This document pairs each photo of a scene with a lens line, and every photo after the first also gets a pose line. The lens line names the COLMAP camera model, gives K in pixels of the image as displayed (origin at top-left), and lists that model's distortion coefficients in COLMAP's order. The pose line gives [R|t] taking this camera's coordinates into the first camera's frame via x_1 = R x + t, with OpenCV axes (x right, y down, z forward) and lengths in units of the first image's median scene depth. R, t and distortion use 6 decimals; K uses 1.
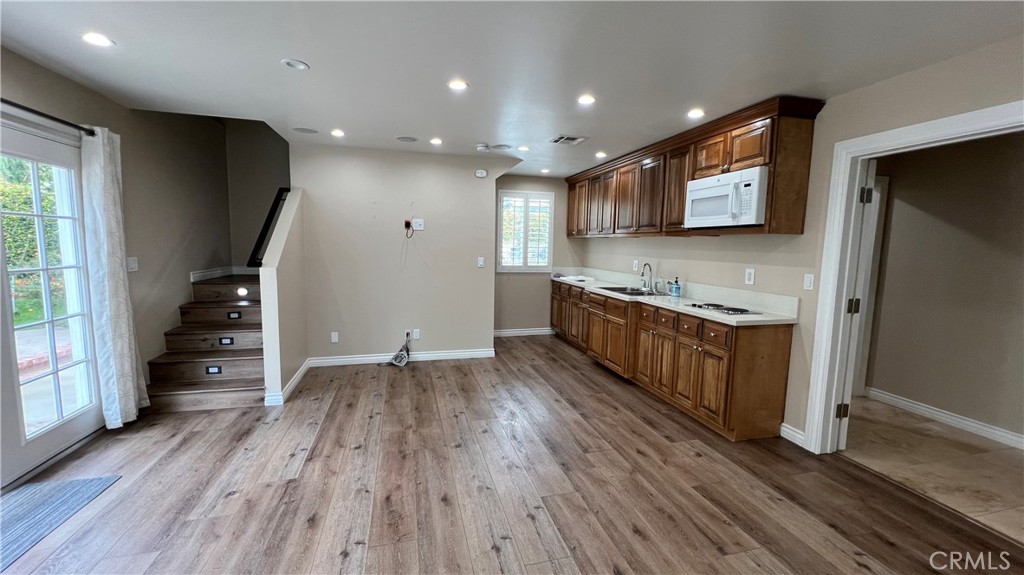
lens RADIAL K [[411.3, 0, 513.0], [0, 411.3, 287.6], [0, 0, 1]] dist [-0.000128, 0.001364]
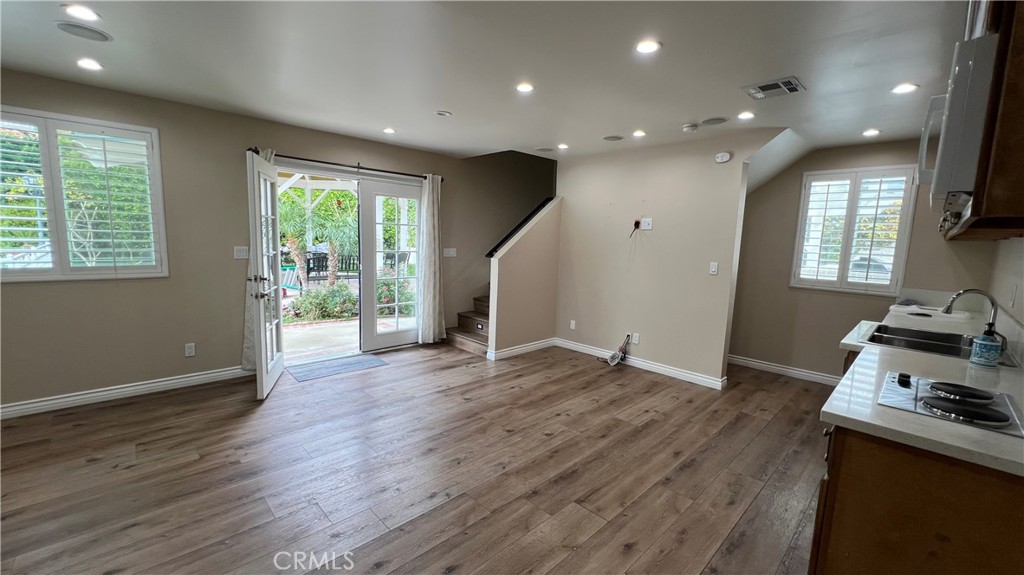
lens RADIAL K [[411.3, 0, 513.7], [0, 411.3, 287.6], [0, 0, 1]] dist [-0.000128, 0.001364]
pose [[0.490289, 0.104585, -0.865262, 0.592970], [-0.115140, 0.991845, 0.054642, -0.032214], [0.863921, 0.072836, 0.498333, 0.361042]]
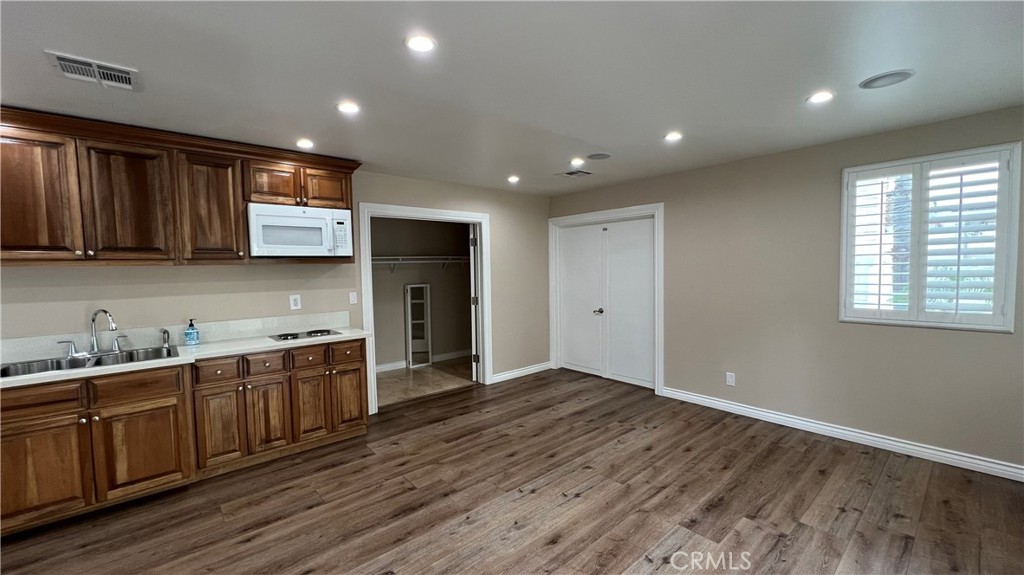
lens RADIAL K [[411.3, 0, 514.3], [0, 411.3, 289.1], [0, 0, 1]] dist [-0.000128, 0.001364]
pose [[-0.445496, -0.064066, 0.892989, -0.596585], [0.101532, 0.987386, 0.121491, -0.124579], [-0.889508, 0.144791, -0.433372, 0.888018]]
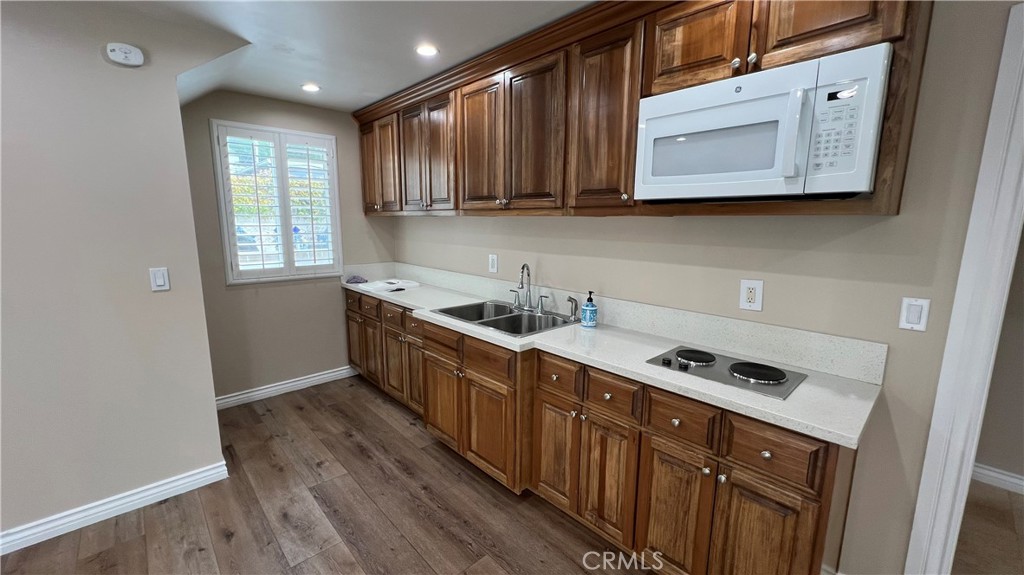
lens RADIAL K [[410.0, 0, 515.0], [0, 410.0, 289.4], [0, 0, 1]] dist [-0.003821, 0.000408]
pose [[0.880638, -0.091293, 0.464911, 0.064271], [0.059291, 0.994781, 0.083034, -0.088699], [-0.470065, -0.045558, 0.881455, 0.635995]]
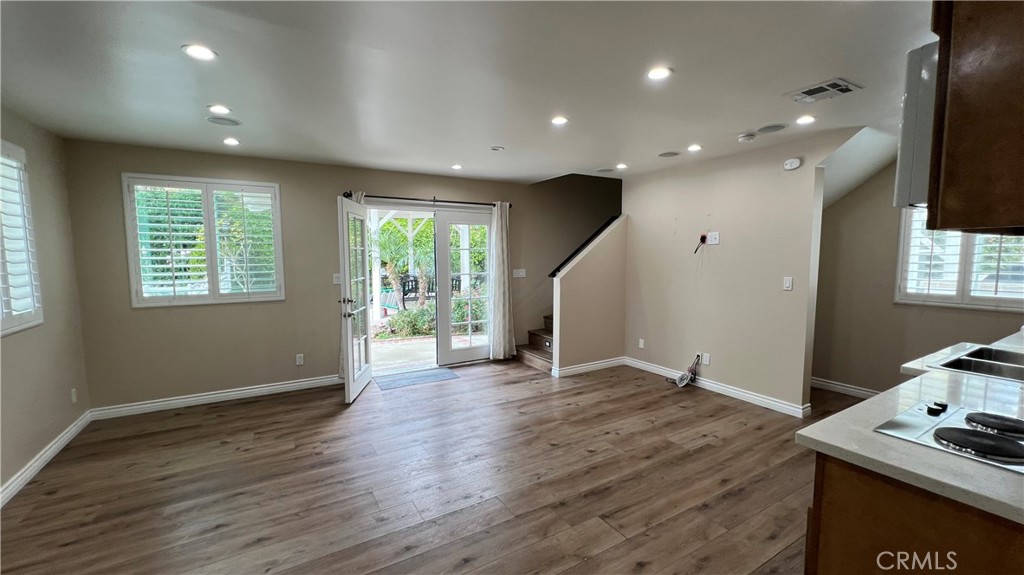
lens RADIAL K [[411.3, 0, 513.8], [0, 411.3, 287.7], [0, 0, 1]] dist [-0.000128, 0.001364]
pose [[0.271200, 0.059840, -0.960661, 0.687340], [-0.090521, 0.995228, 0.036438, -0.050629], [0.958257, 0.077078, 0.275322, 0.445777]]
